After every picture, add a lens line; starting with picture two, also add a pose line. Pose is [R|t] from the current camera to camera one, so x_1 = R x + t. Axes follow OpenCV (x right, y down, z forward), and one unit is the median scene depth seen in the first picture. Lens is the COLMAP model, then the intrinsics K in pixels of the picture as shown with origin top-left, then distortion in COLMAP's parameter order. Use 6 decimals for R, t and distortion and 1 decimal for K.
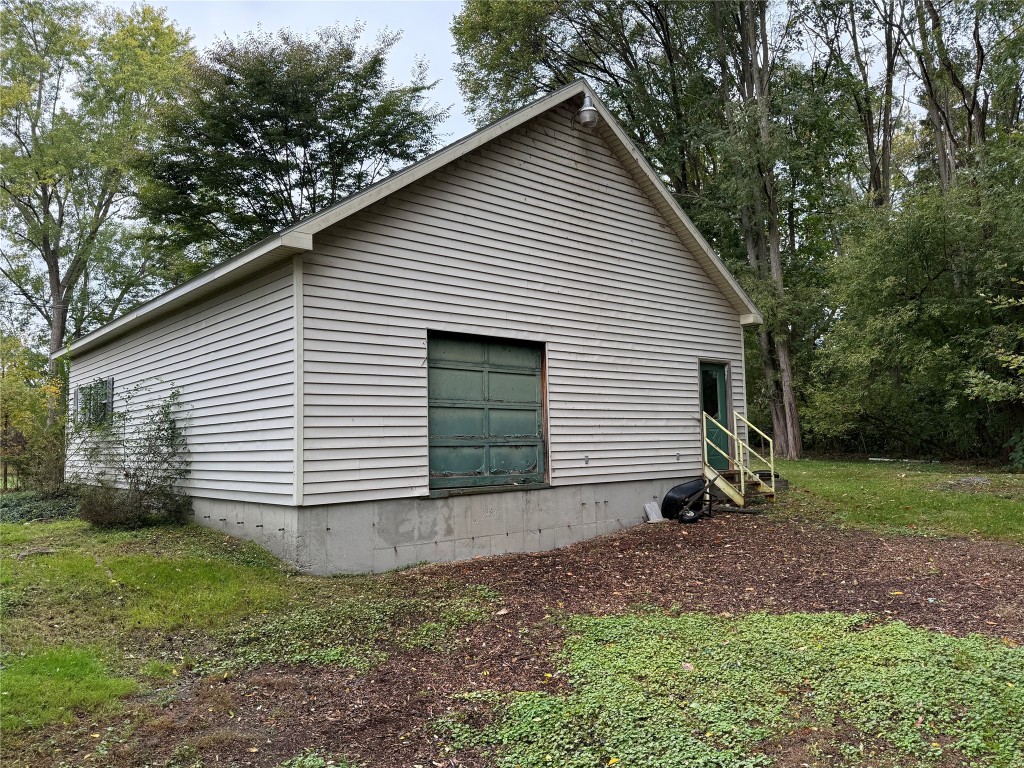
lens RADIAL K [[747.0, 0, 513.1], [0, 747.0, 375.3], [0, 0, 1]] dist [0.045512, -0.006998]
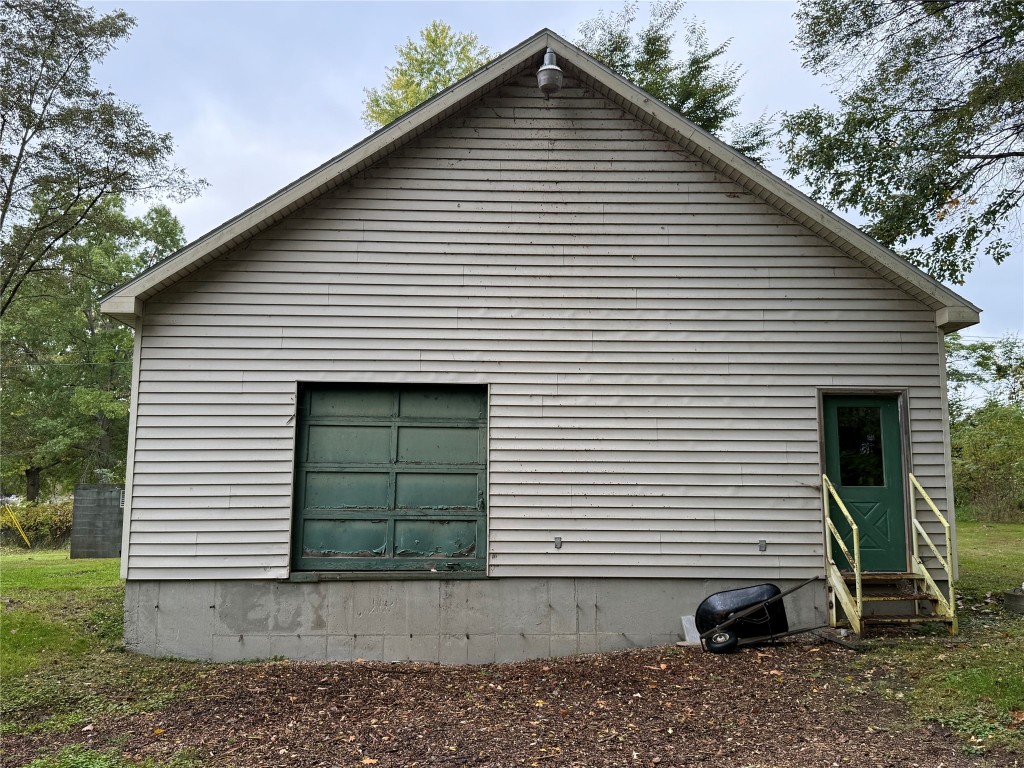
lens RADIAL K [[927.2, 0, 539.5], [0, 927.2, 355.3], [0, 0, 1]] dist [0.070915, -0.064485]
pose [[0.778621, -0.079955, -0.622379, 0.699347], [0.037595, 0.996011, -0.080922, 0.004871], [0.626367, 0.039610, 0.778521, 0.303942]]
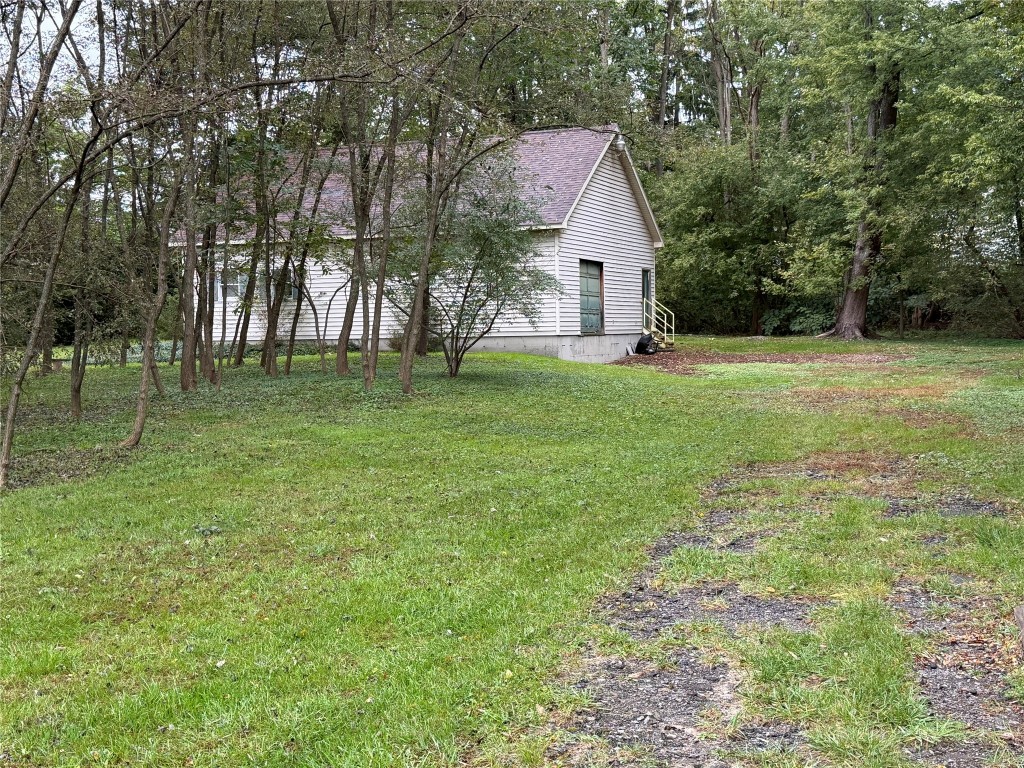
lens RADIAL K [[1337.6, 0, 512.0], [0, 1337.6, 385.2], [0, 0, 1]] dist [0.098375, 0.000000]
pose [[0.891650, -0.018608, 0.452343, -1.855561], [-0.032365, 0.993978, 0.104688, -0.087152], [-0.451567, -0.107985, 0.885678, -2.156144]]
